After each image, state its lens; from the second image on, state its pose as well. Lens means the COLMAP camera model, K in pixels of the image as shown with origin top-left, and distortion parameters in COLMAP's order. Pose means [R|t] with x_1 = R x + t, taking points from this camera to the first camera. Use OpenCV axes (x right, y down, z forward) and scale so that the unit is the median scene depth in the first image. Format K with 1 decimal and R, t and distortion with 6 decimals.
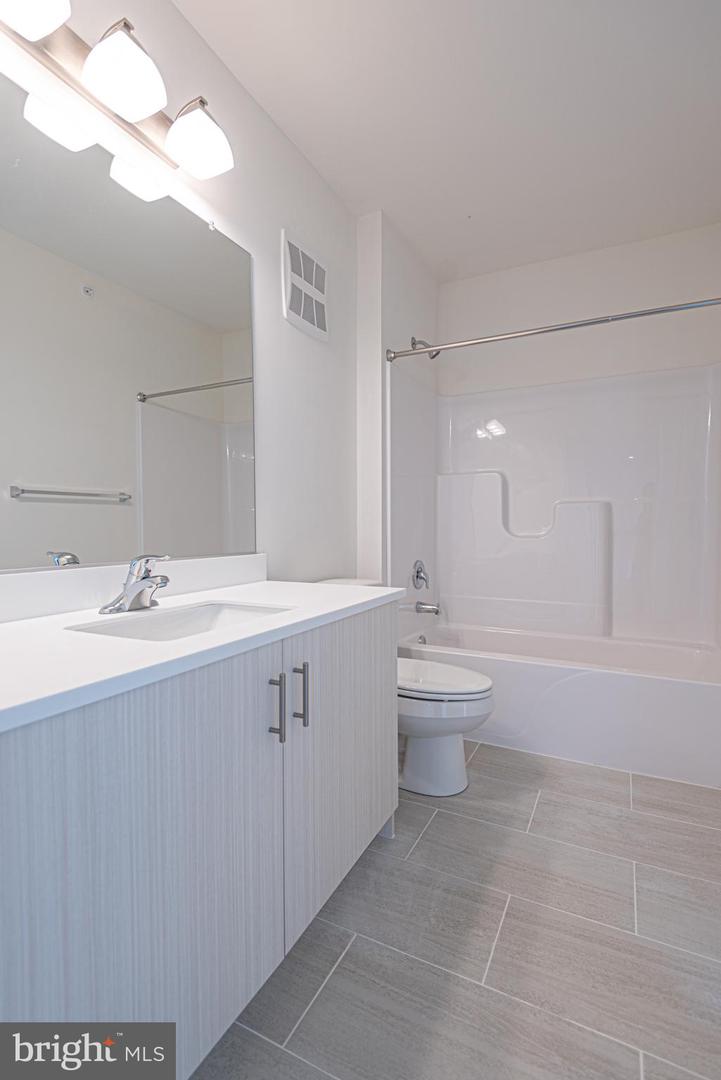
lens RADIAL K [[494.2, 0, 367.0], [0, 494.2, 530.7], [0, 0, 1]] dist [0.038742, -0.022269]
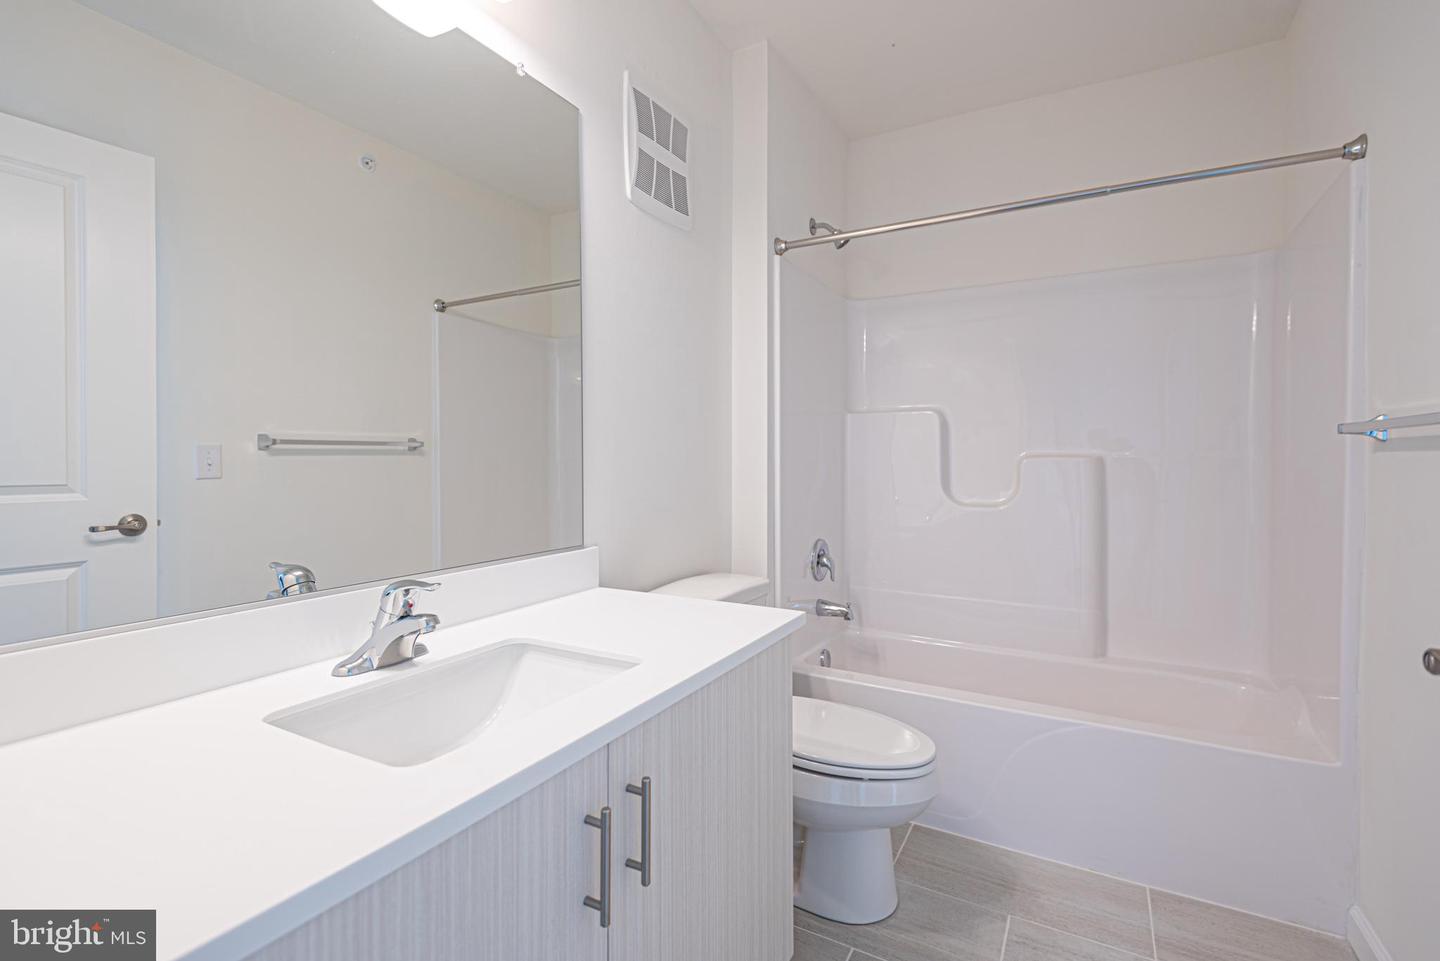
lens RADIAL K [[663.3, 0, 713.6], [0, 663.3, 477.5], [0, 0, 1]] dist [0.036540, -0.024092]
pose [[0.998800, 0.001903, -0.048929, -0.000207], [-0.001593, 0.999978, 0.006384, -0.045587], [0.048940, -0.006298, 0.998782, 0.074137]]
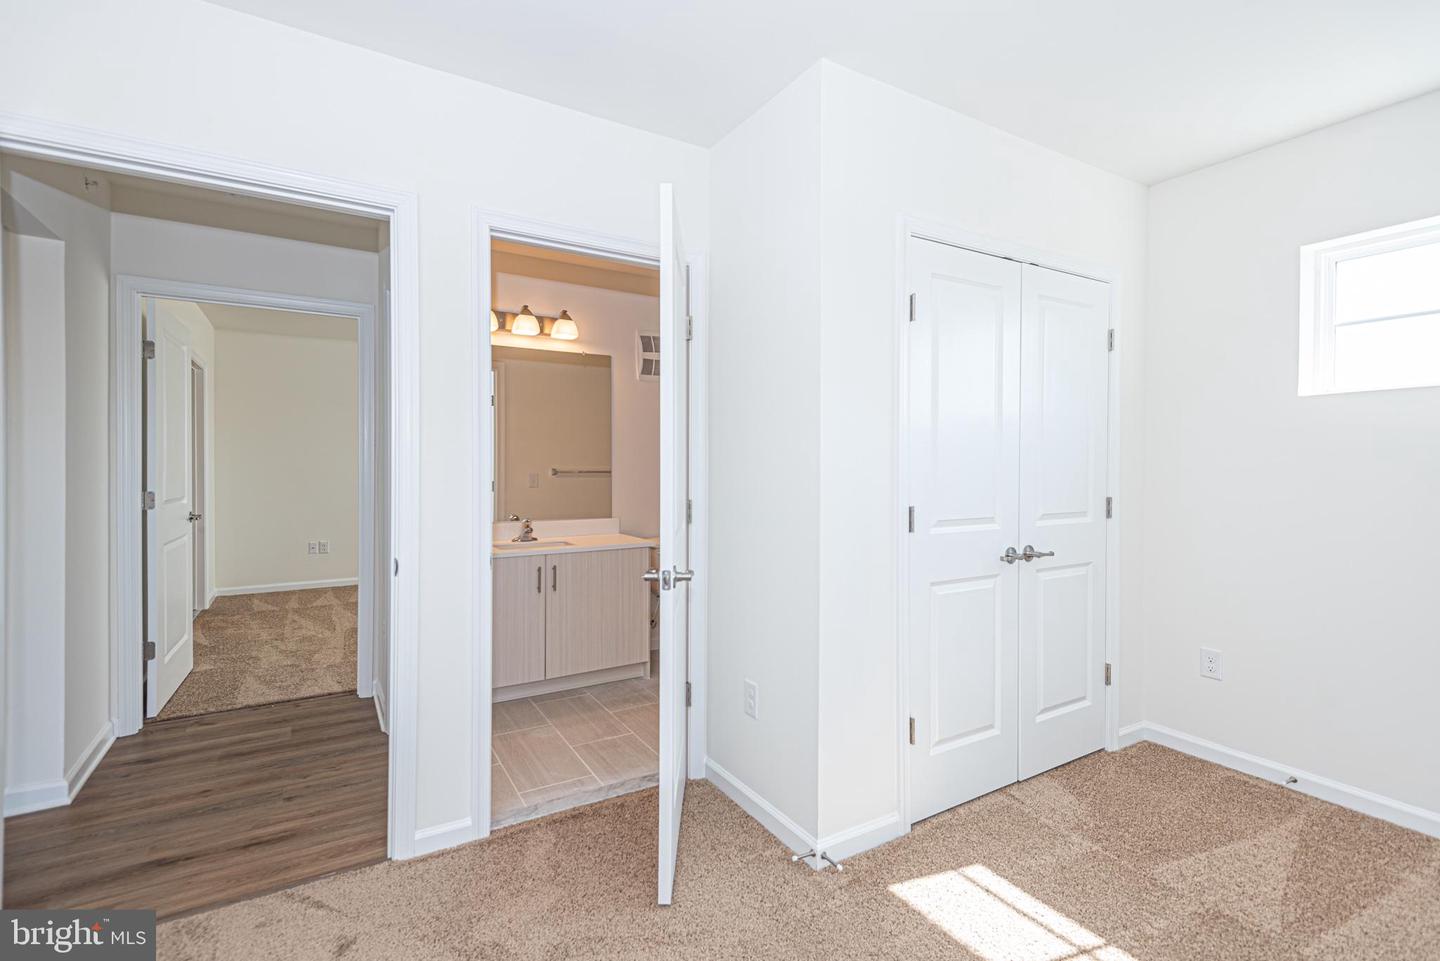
lens RADIAL K [[658.9, 0, 725.2], [0, 658.9, 486.6], [0, 0, 1]] dist [0.038742, -0.022269]
pose [[0.847450, 0.017388, -0.530590, 1.339490], [-0.006045, 0.999715, 0.023106, -0.110975], [0.530841, -0.016374, 0.847313, -0.813703]]
